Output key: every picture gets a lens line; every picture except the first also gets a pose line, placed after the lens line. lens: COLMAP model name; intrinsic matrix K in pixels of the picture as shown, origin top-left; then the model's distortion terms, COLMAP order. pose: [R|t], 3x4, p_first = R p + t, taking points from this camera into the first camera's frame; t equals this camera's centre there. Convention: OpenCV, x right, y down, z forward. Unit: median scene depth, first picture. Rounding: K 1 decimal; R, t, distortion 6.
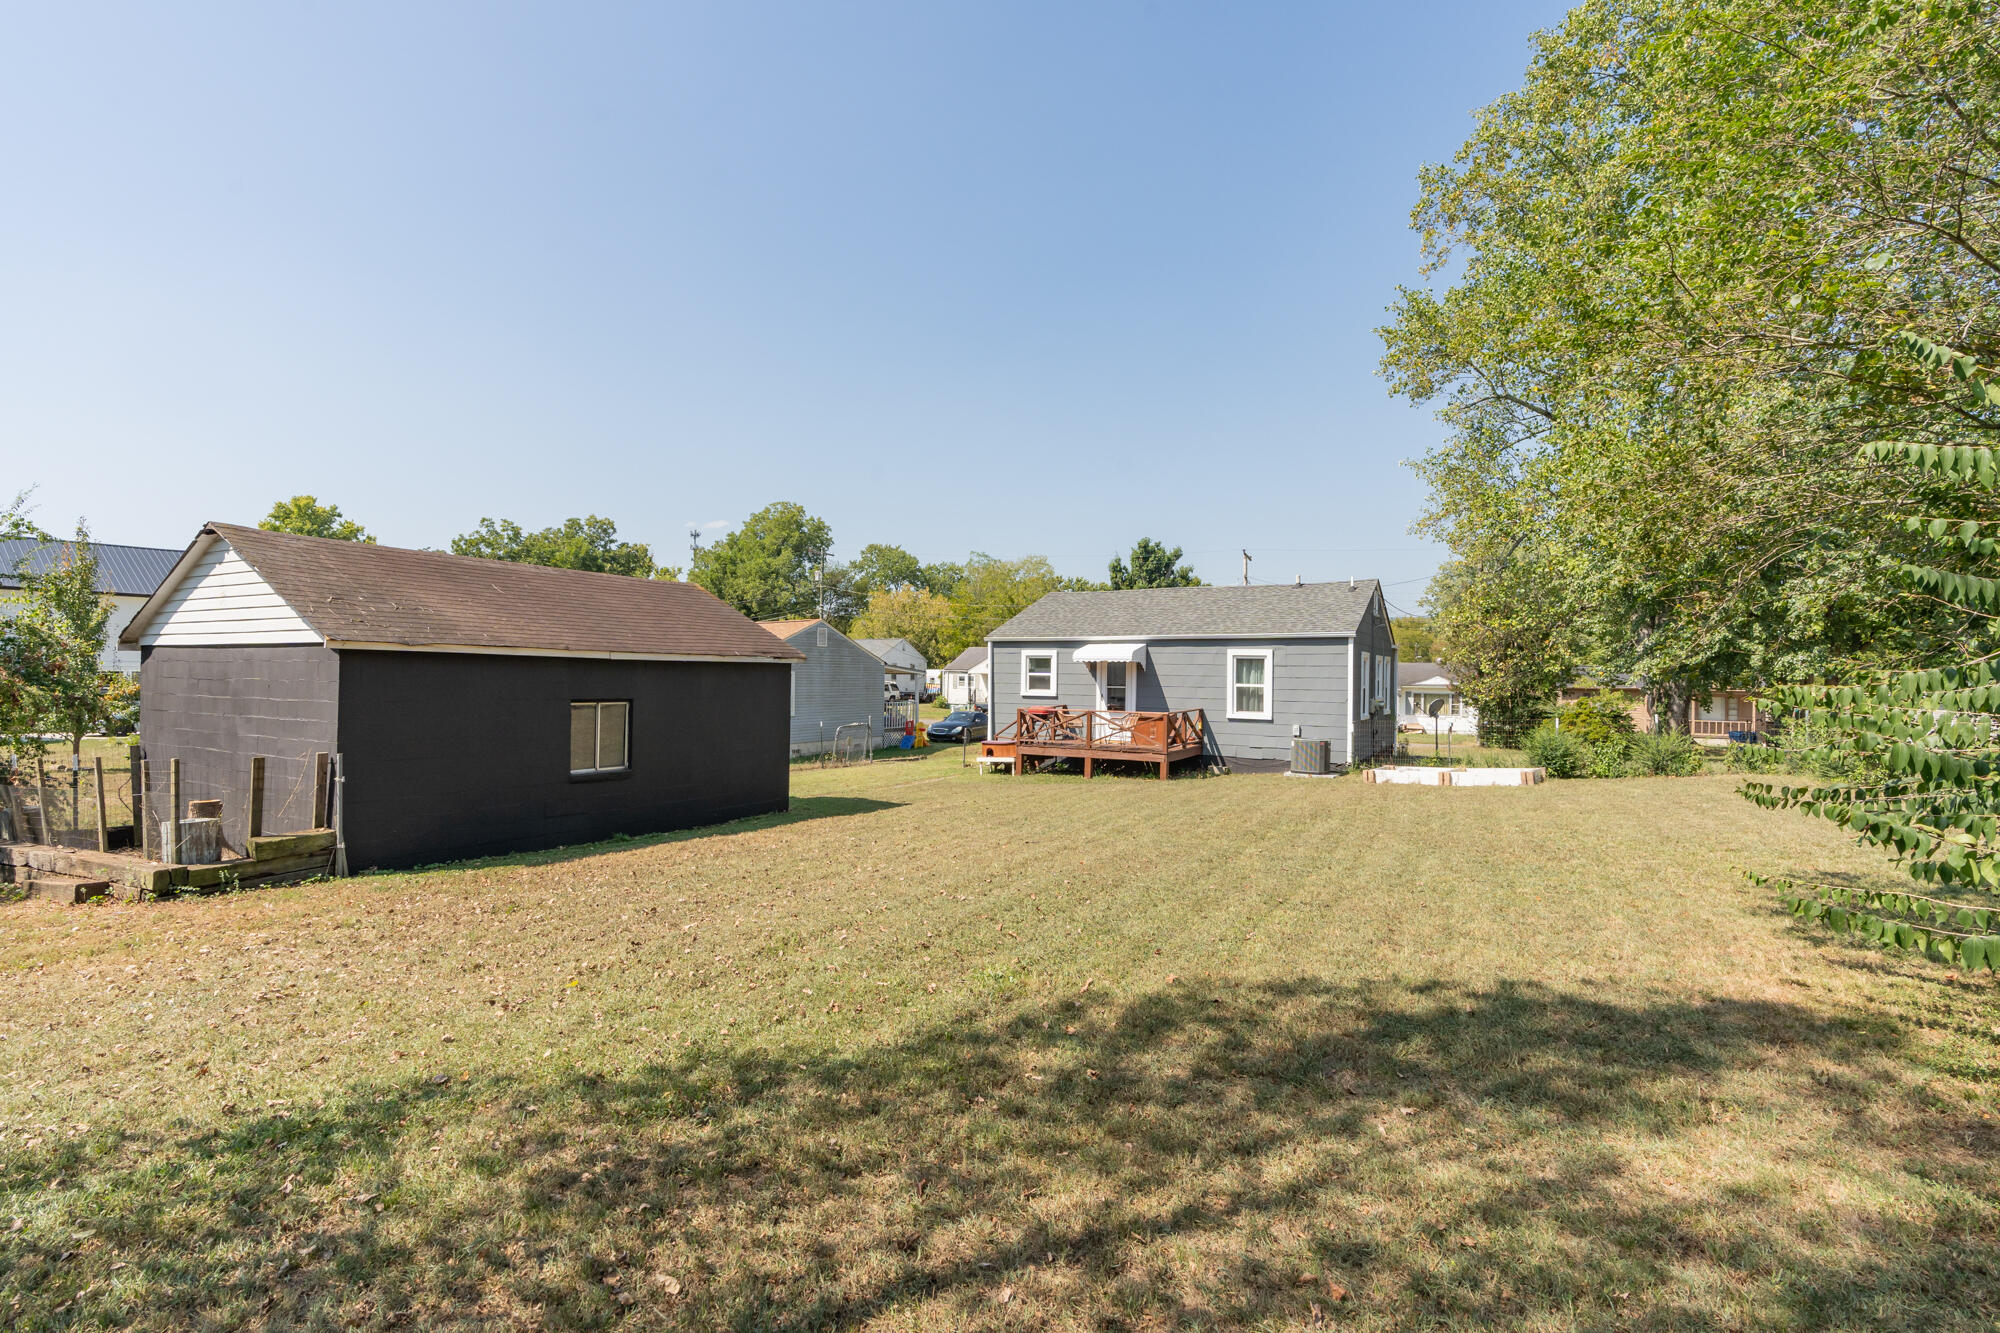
lens RADIAL K [[915.0, 0, 996.5], [0, 915.0, 674.2], [0, 0, 1]] dist [-0.004509, -0.000099]
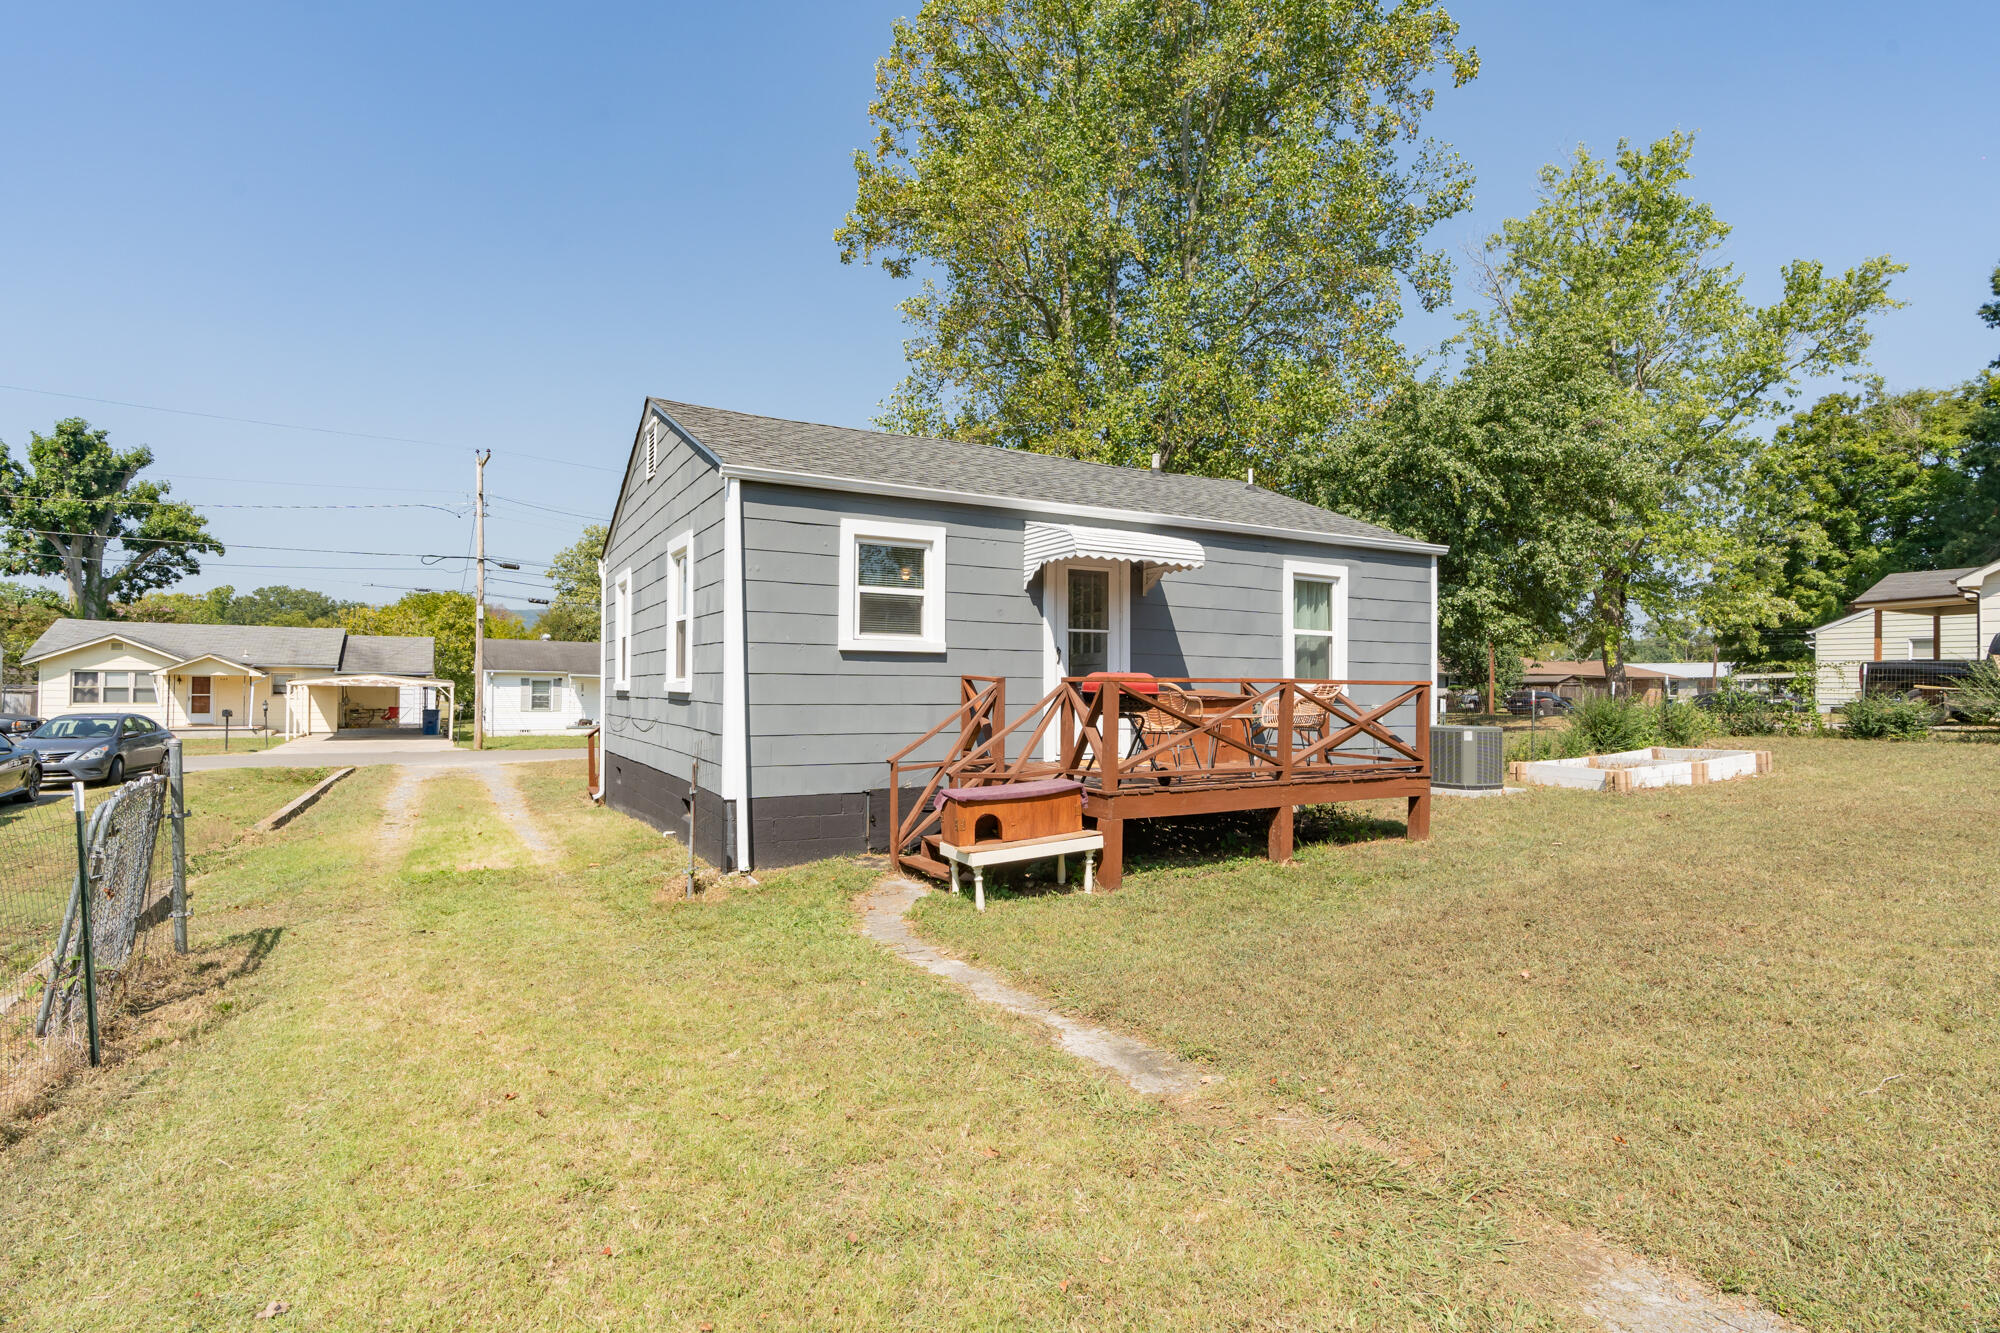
lens RADIAL K [[955.5, 0, 998.7], [0, 955.5, 671.3], [0, 0, 1]] dist [-0.004368, -0.000180]
pose [[0.494832, 0.000886, 0.868988, -0.257654], [-0.000456, 1.000000, -0.000759, 0.031920], [-0.868988, -0.000021, 0.494833, 0.786361]]
